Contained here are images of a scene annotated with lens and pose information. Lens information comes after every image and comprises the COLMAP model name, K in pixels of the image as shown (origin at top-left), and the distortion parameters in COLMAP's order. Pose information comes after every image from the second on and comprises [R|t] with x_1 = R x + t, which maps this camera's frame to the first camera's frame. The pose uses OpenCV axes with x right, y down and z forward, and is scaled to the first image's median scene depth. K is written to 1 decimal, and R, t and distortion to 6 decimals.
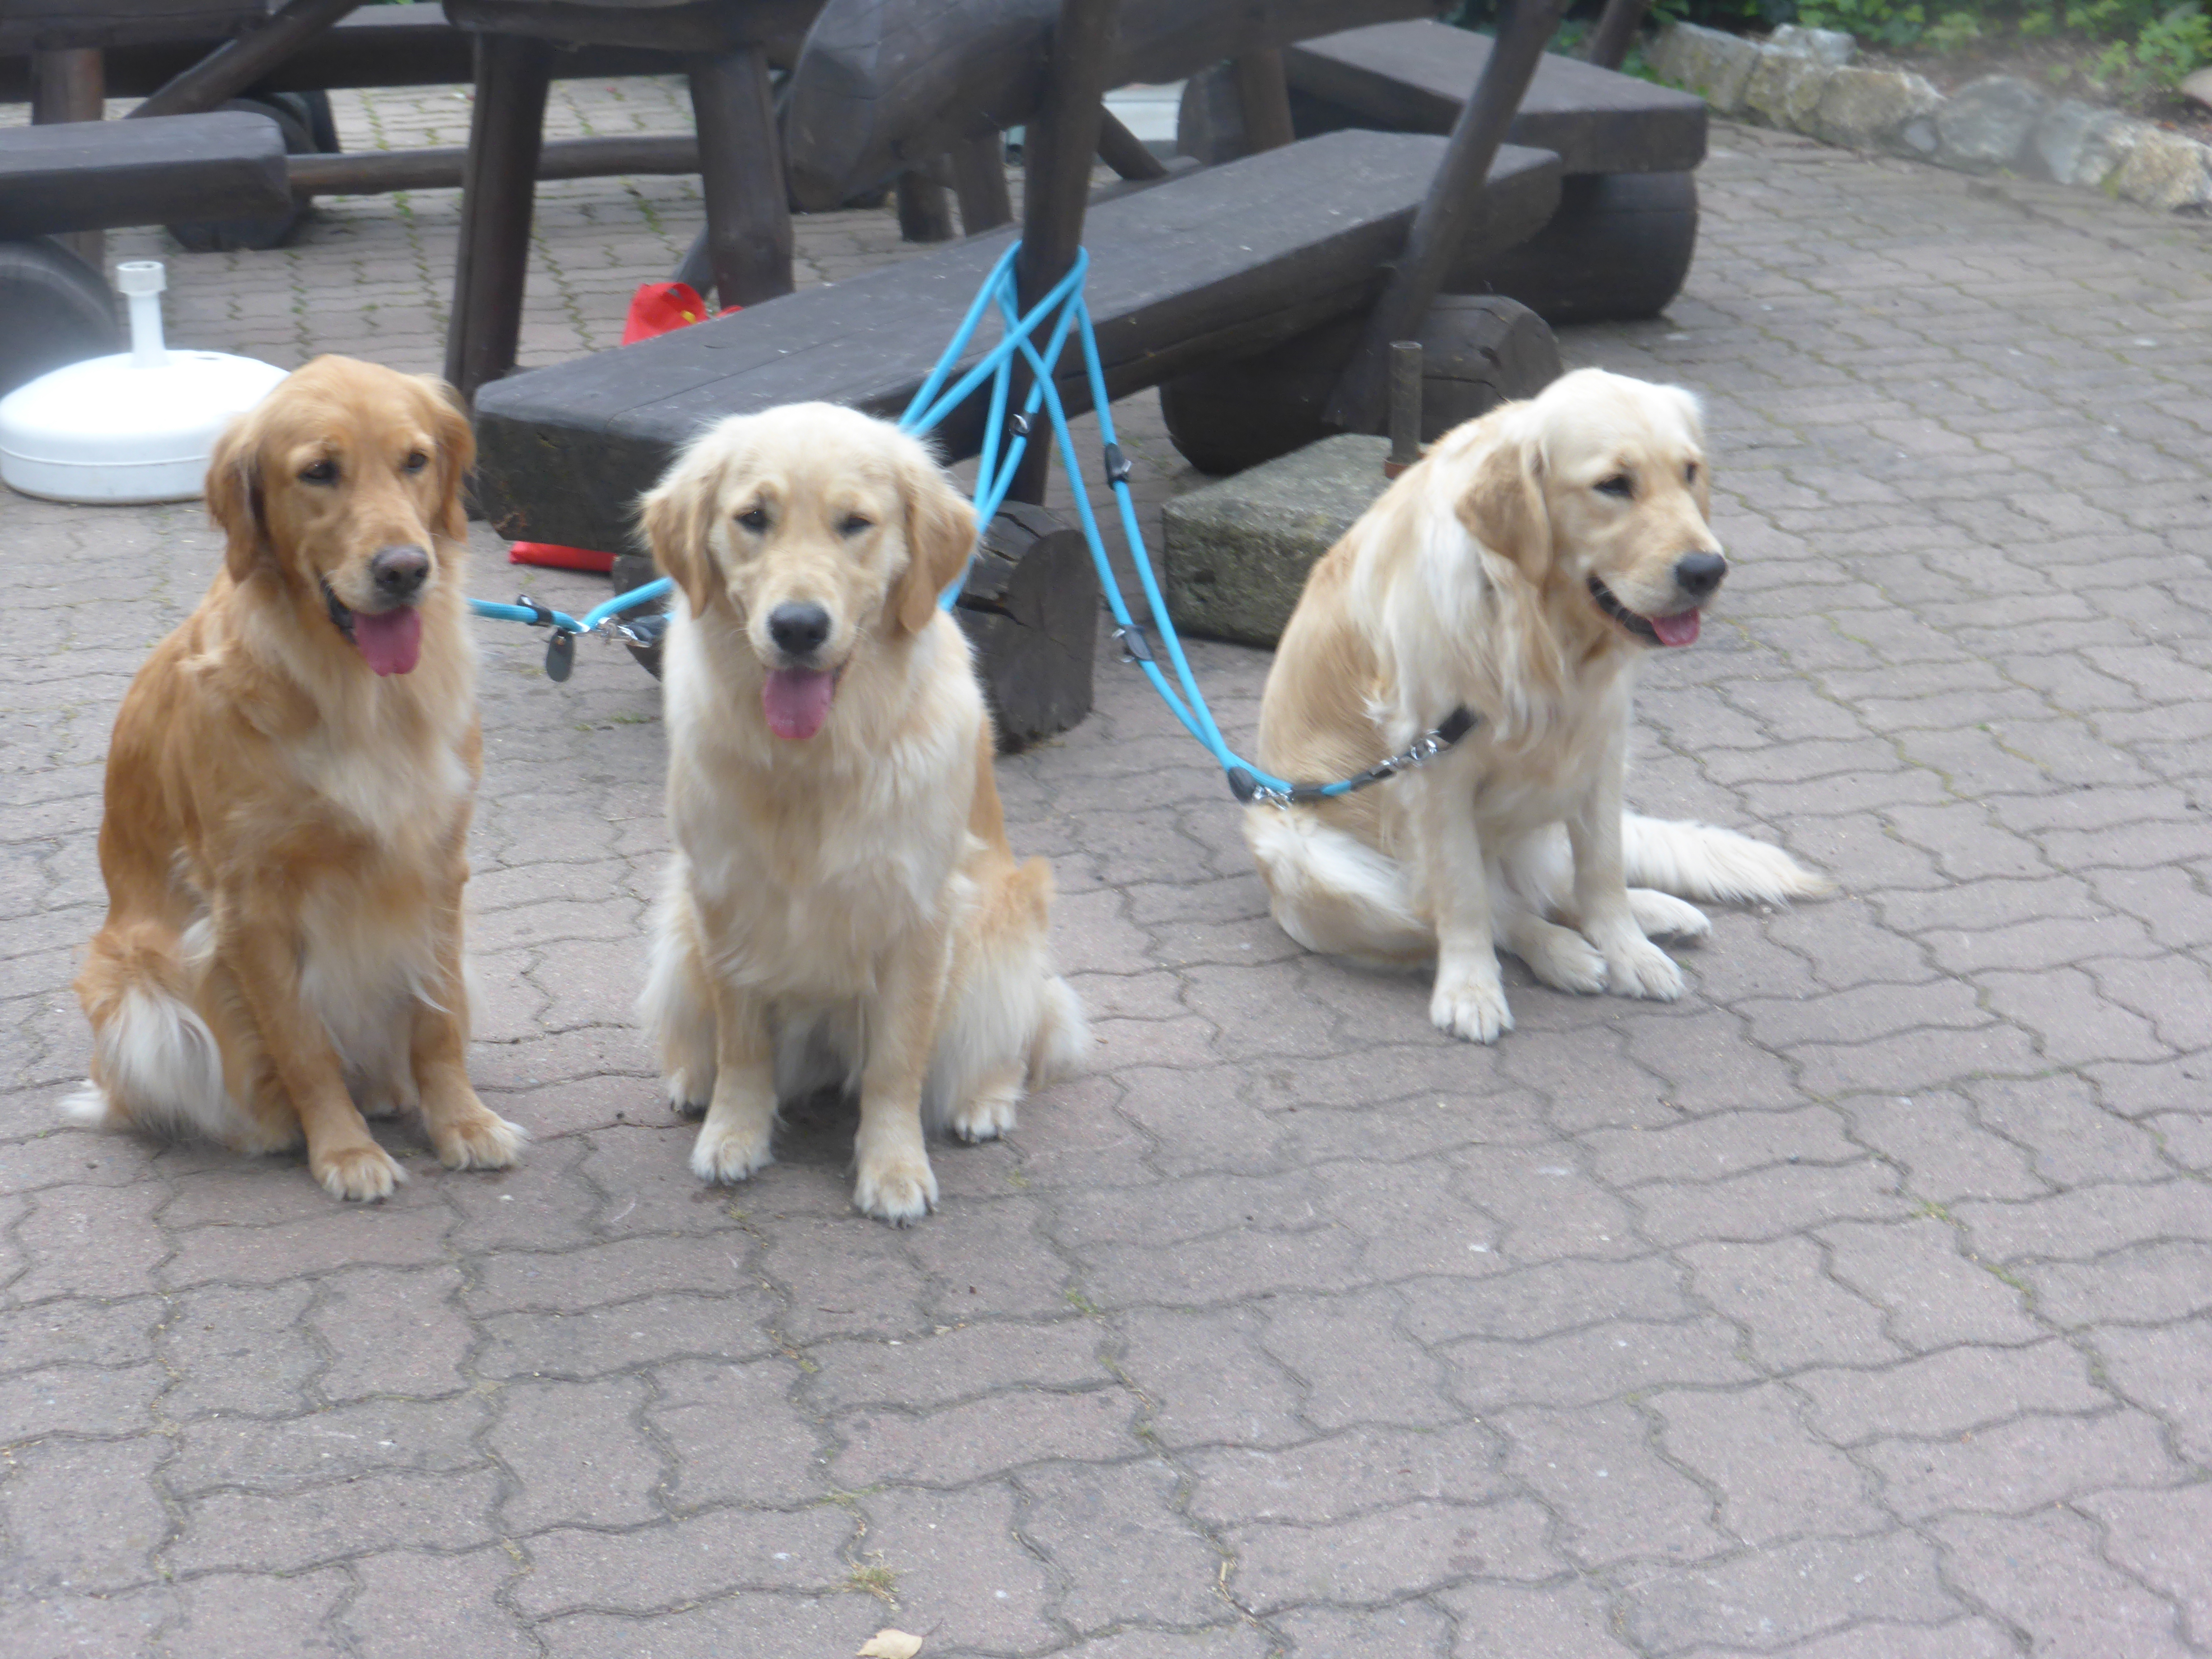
lens RADIAL K [[3739.9, 0, 1106.0], [0, 3739.9, 829.5], [0, 0, 1]] dist [0.078228, -1.218506]
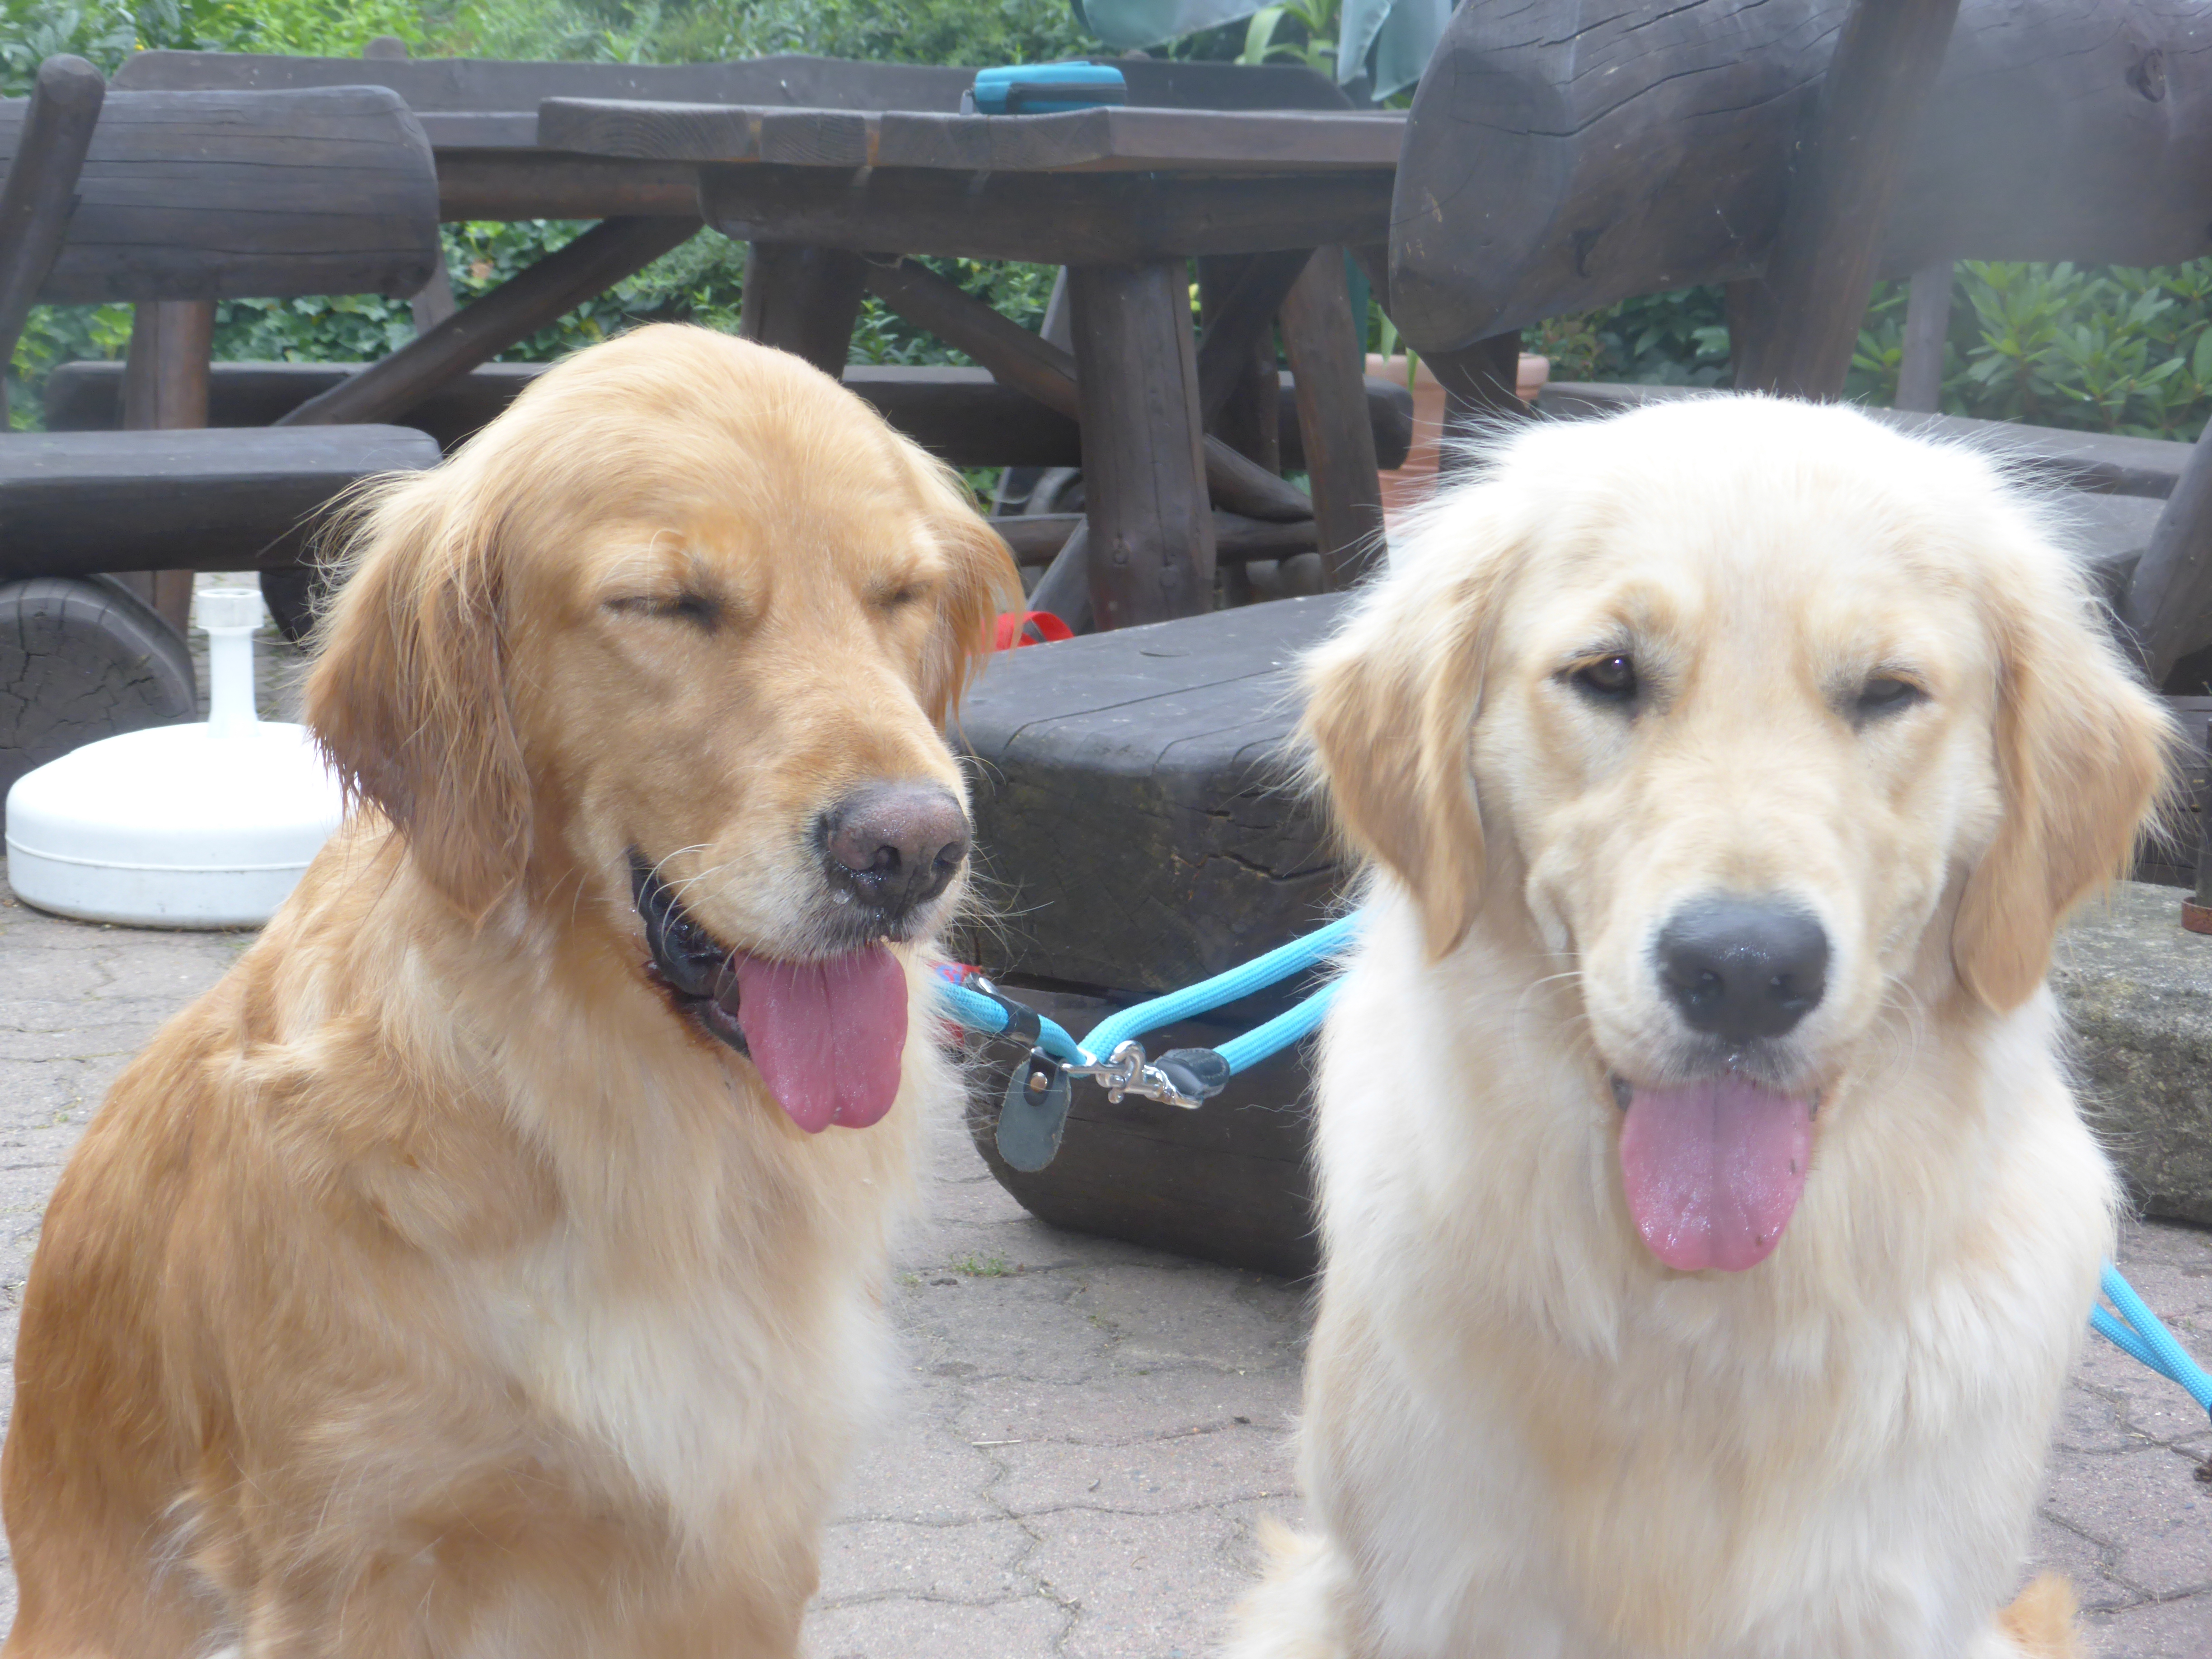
lens RADIAL K [[4099.5, 0, 1106.0], [0, 4099.5, 829.5], [0, 0, 1]] dist [-0.212949, 0.066822]
pose [[0.998027, 0.039814, -0.048552, -0.103172], [-0.046861, 0.986973, -0.153908, -0.000398], [0.041792, 0.155879, 0.986892, 0.472332]]
